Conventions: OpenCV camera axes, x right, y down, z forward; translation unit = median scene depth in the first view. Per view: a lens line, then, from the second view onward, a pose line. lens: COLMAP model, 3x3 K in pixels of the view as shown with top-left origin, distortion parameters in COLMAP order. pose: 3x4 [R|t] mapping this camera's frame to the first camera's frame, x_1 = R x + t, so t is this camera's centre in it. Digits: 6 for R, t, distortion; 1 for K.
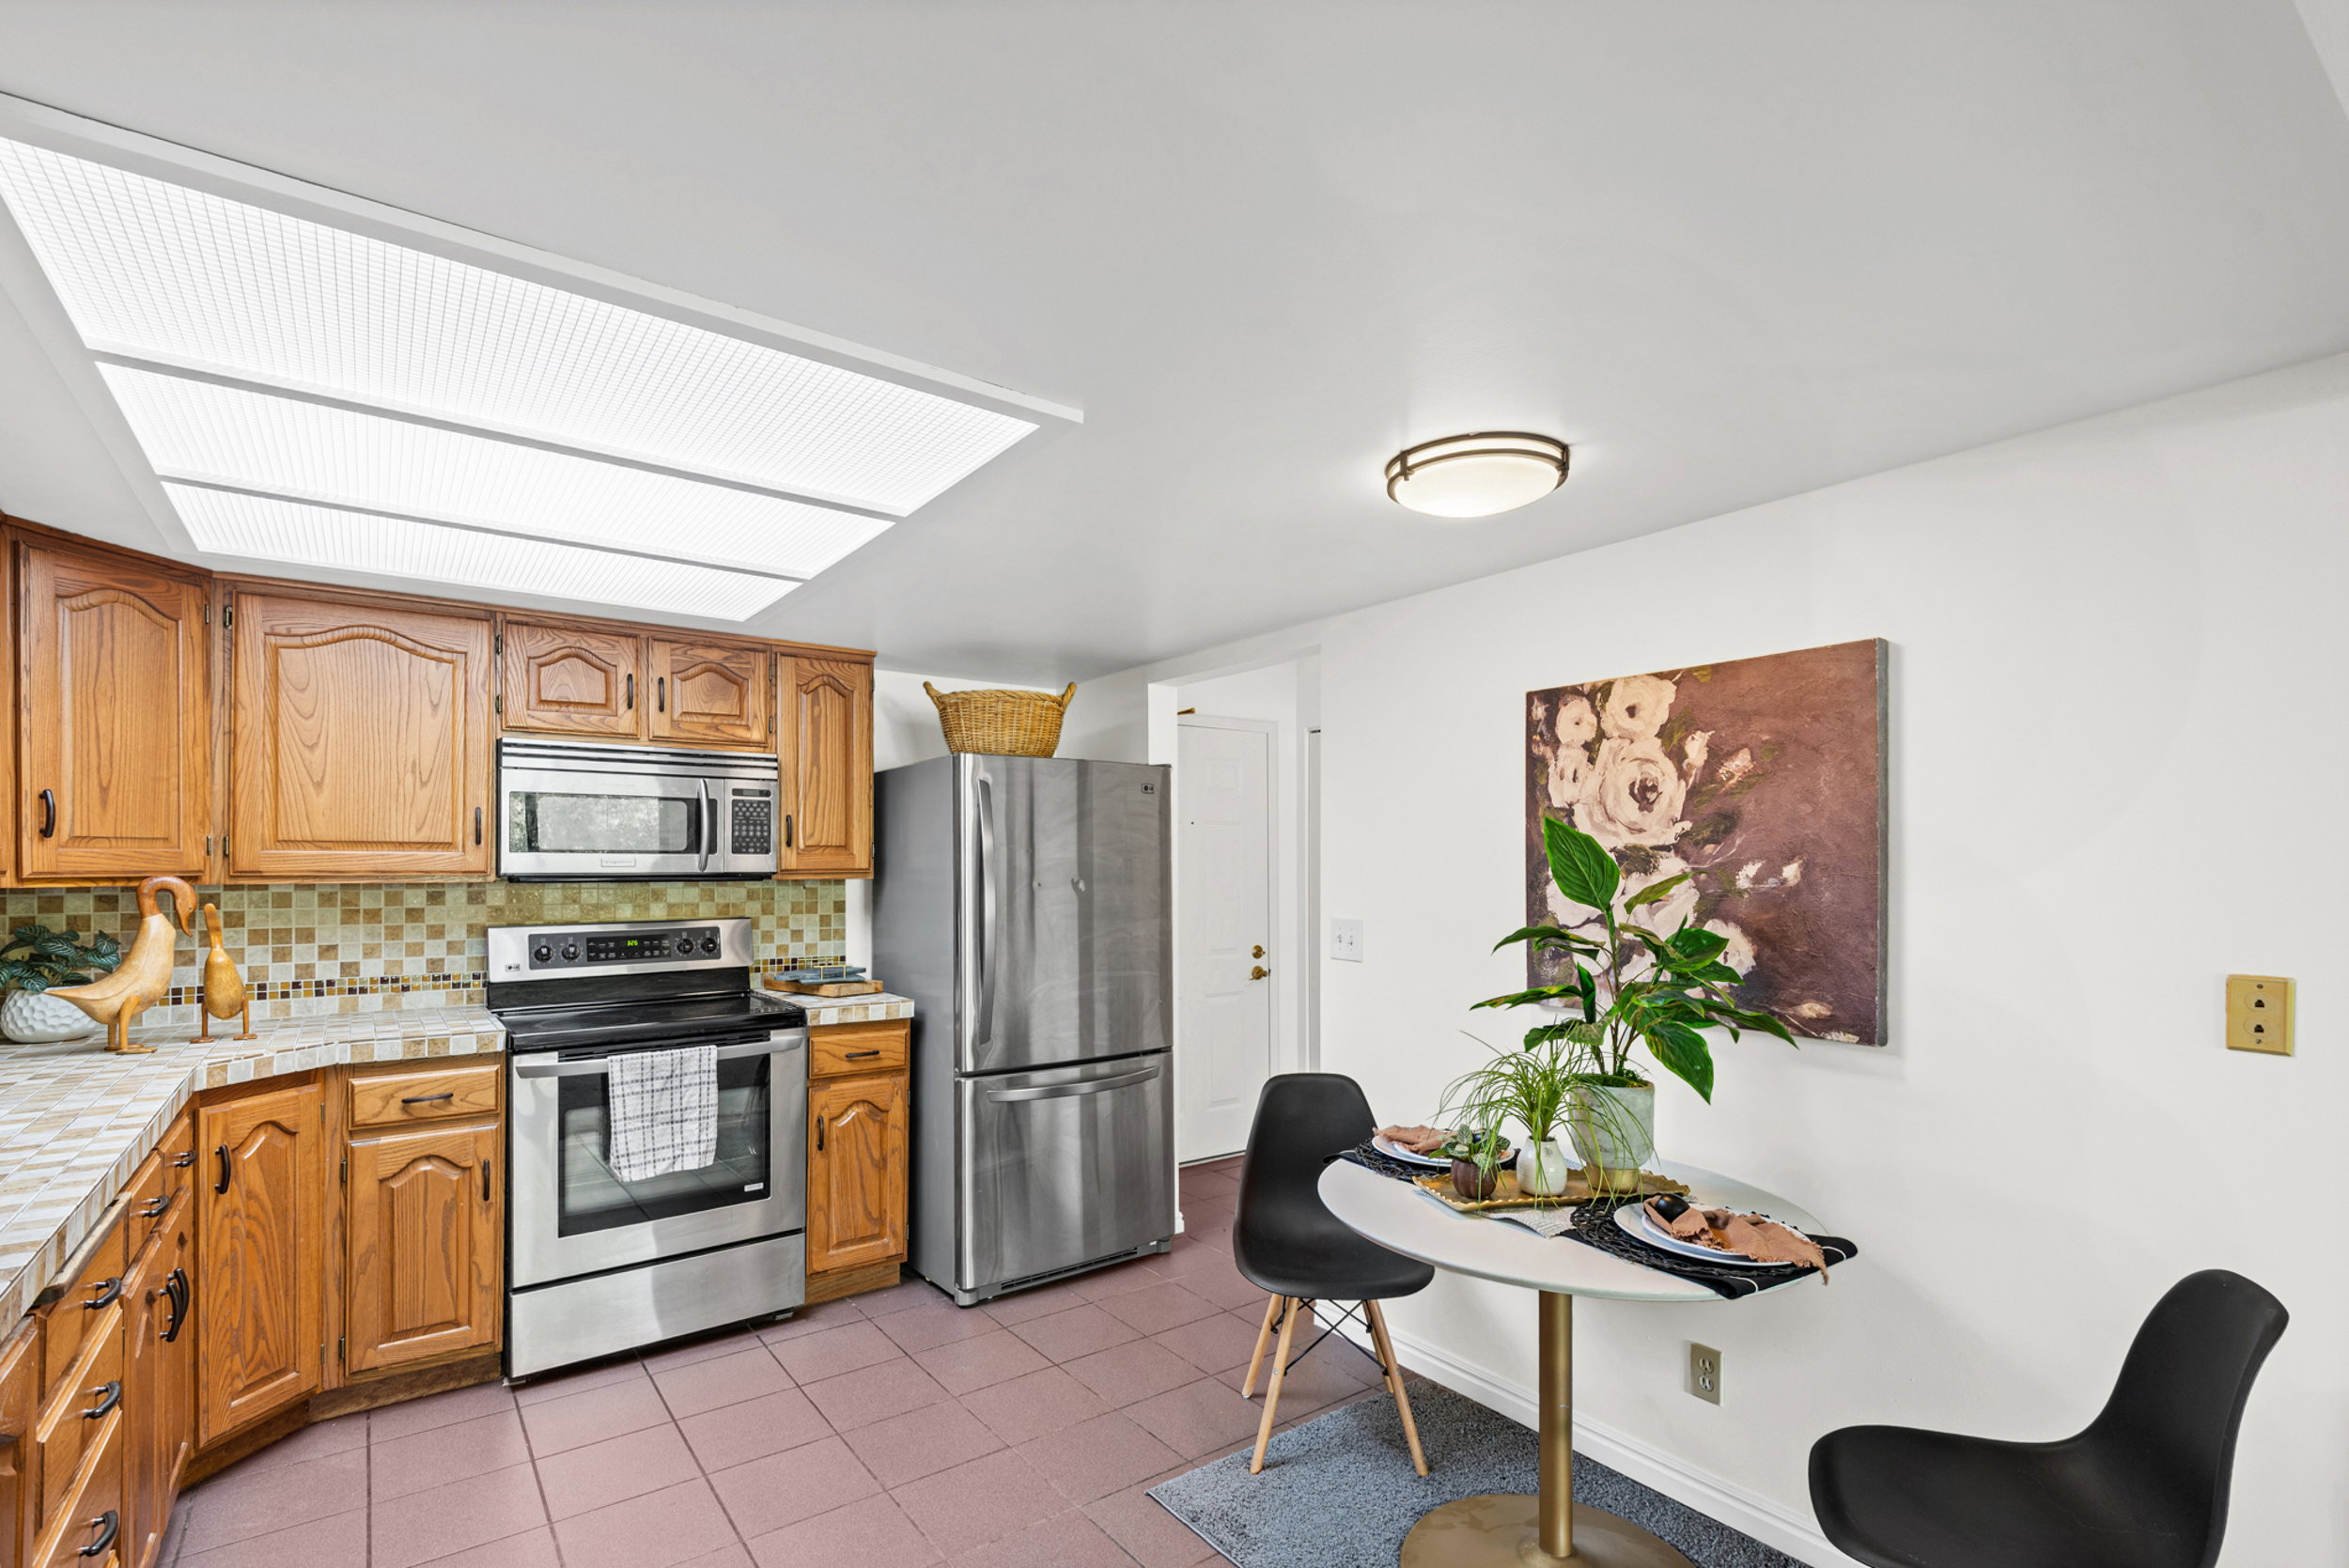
lens RADIAL K [[1100.8, 0, 1179.7], [0, 1100.8, 858.3], [0, 0, 1]] dist [0.035913, -0.027189]
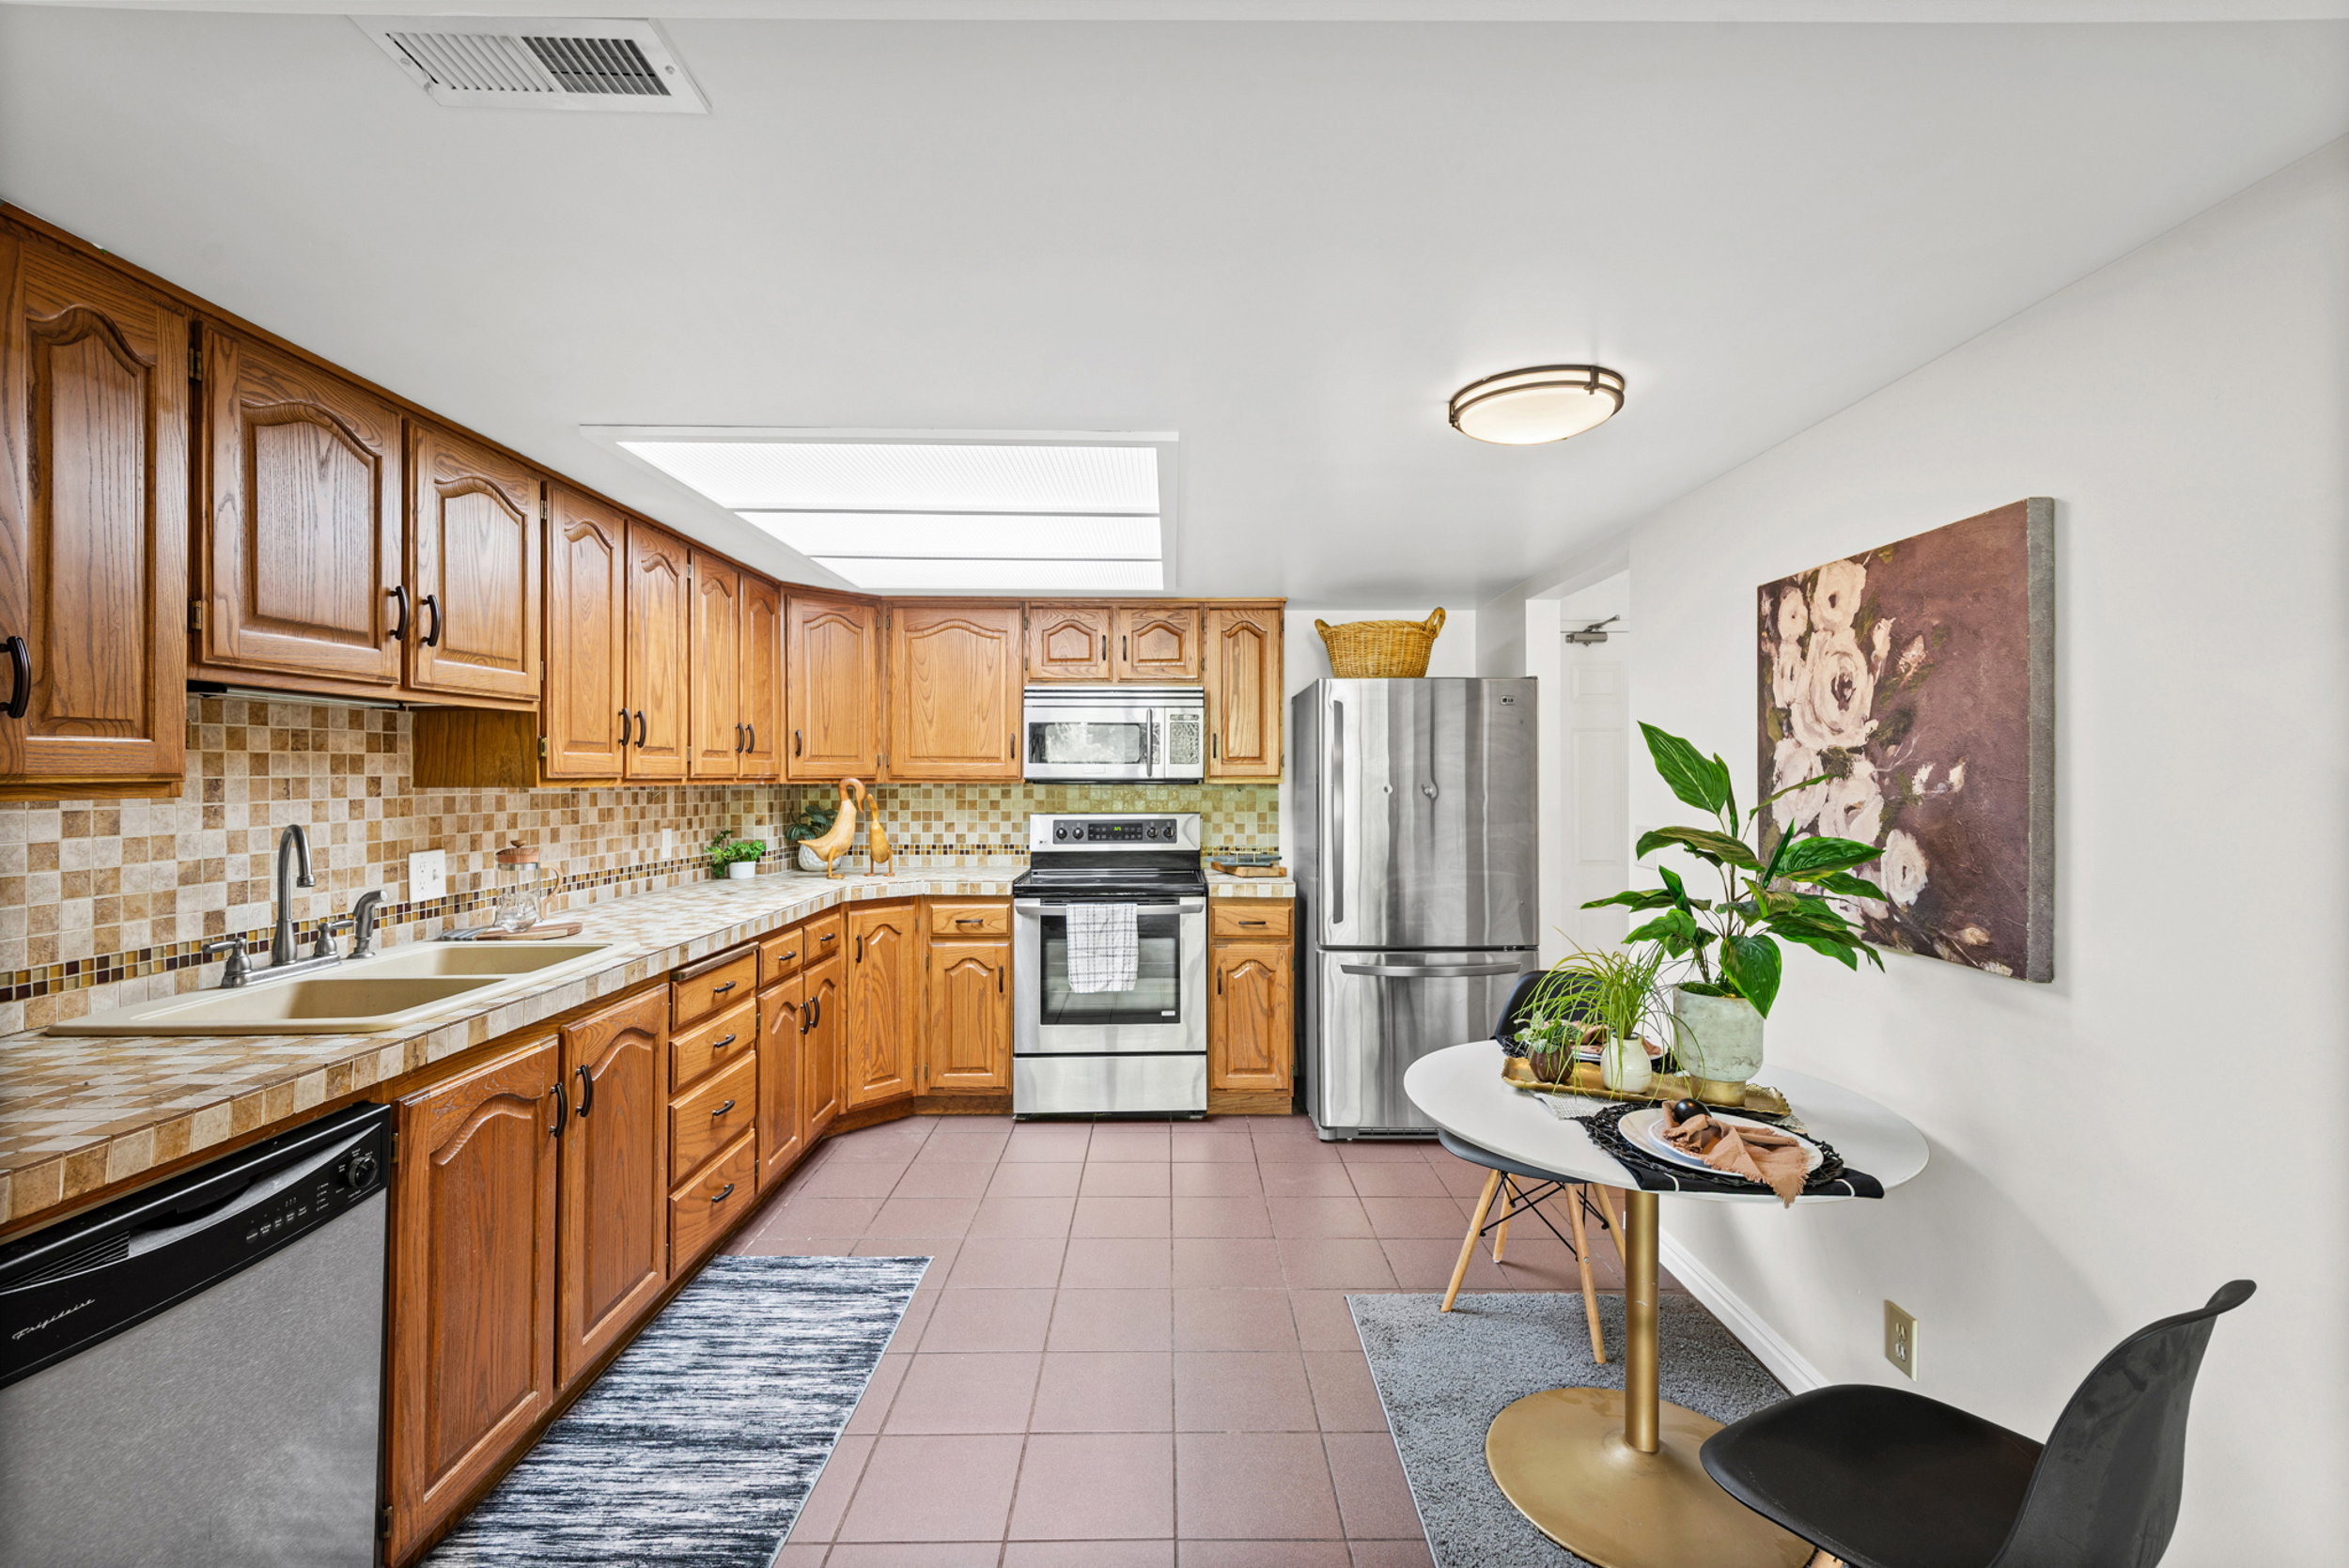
lens RADIAL K [[1057.1, 0, 1172.8], [0, 1057.1, 769.0], [0, 0, 1]] dist [0.022896, -0.016304]
pose [[0.805962, -0.002671, -0.591961, 0.437572], [0.002145, 0.999996, -0.001593, 0.005634], [0.591963, 0.000014, 0.805965, -0.026140]]
